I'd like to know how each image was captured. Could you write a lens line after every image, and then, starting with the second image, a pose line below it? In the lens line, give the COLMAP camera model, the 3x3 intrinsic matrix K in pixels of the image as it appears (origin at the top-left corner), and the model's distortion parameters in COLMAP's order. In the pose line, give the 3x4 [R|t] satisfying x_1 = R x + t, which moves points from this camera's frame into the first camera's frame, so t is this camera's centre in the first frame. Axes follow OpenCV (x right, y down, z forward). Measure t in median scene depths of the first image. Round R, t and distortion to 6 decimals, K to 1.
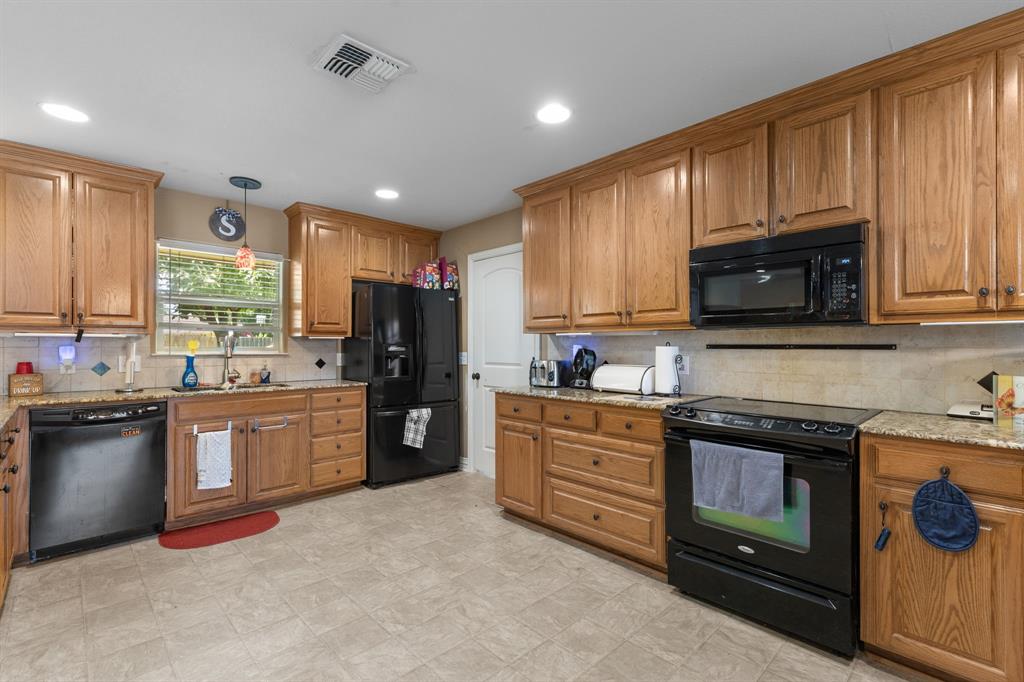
lens RADIAL K [[447.3, 0, 512.0], [0, 447.3, 341.0], [0, 0, 1]] dist [0.001607, 0.000205]
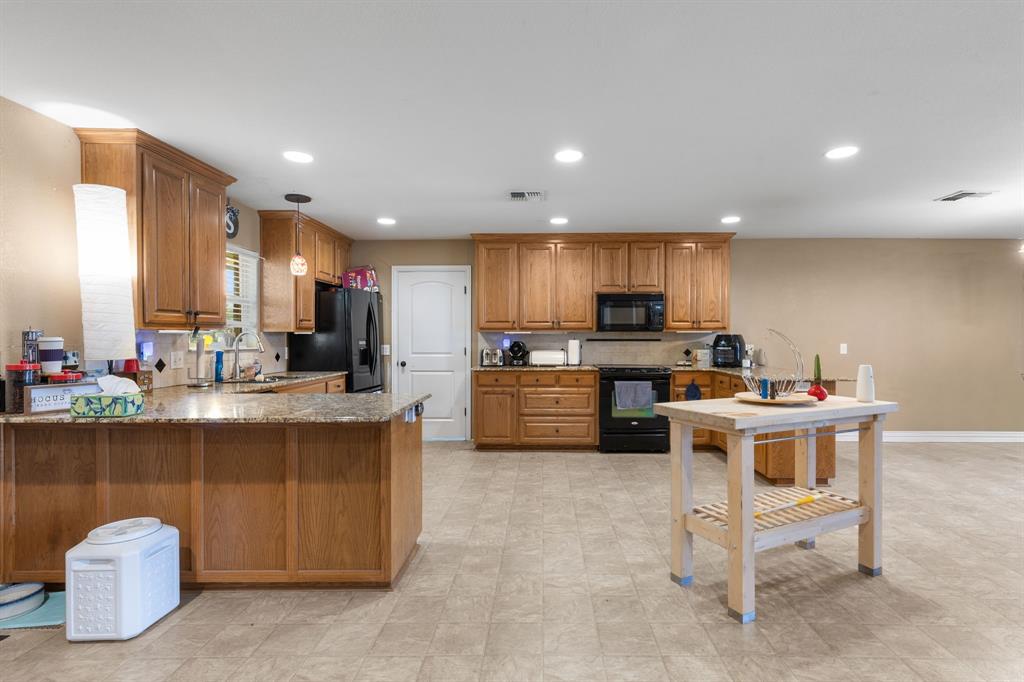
lens RADIAL K [[494.0, 0, 515.5], [0, 494.0, 338.4], [0, 0, 1]] dist [-0.000723, -0.000321]
pose [[0.728238, -0.002941, 0.685318, -1.307153], [-0.006835, 0.999910, 0.011554, -0.018171], [-0.685291, -0.013098, 0.728152, -0.372986]]
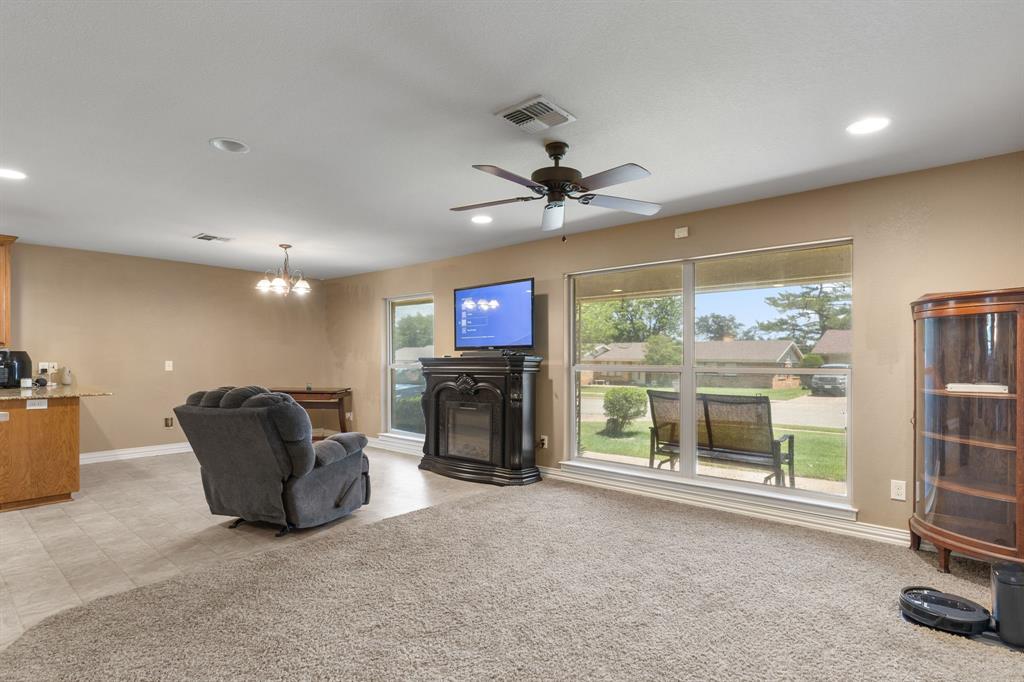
lens RADIAL K [[522.3, 0, 511.2], [0, 522.3, 357.8], [0, 0, 1]] dist [-0.000020, -0.000261]
pose [[-0.073420, -0.002511, 0.997298, -1.293577], [-0.013424, 0.999909, 0.001529, -0.019158], [-0.997211, -0.013275, -0.073447, -1.135714]]
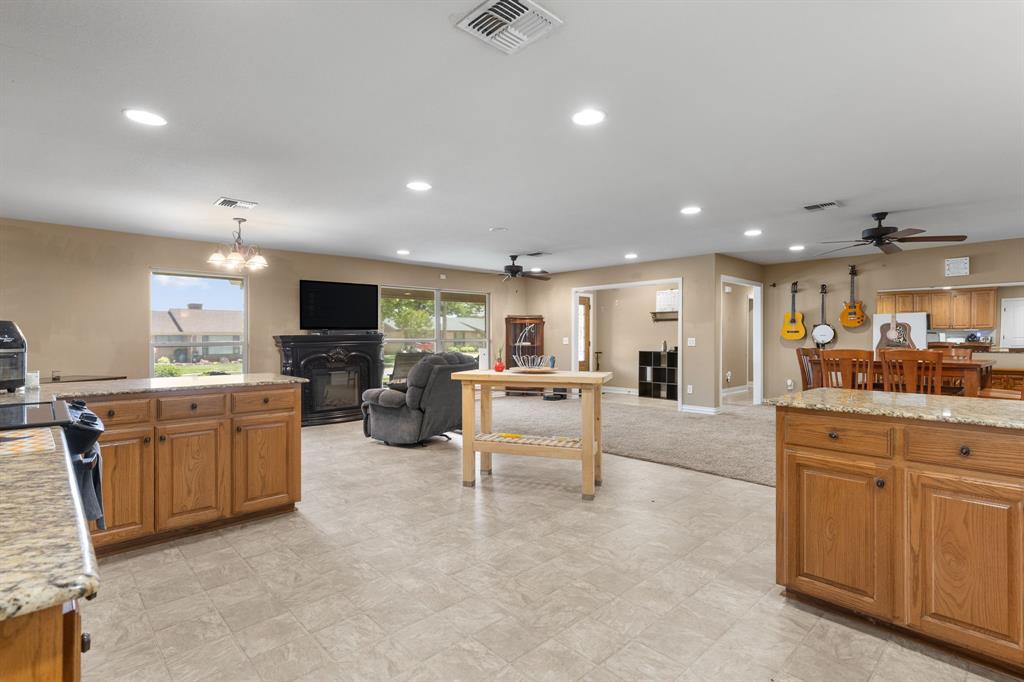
lens RADIAL K [[494.0, 0, 515.5], [0, 494.0, 338.4], [0, 0, 1]] dist [-0.000723, -0.000321]
pose [[-0.999989, -0.001329, 0.004582, -0.253541], [-0.001363, 0.999970, -0.007568, 0.021156], [-0.004572, -0.007574, -0.999961, 1.430234]]
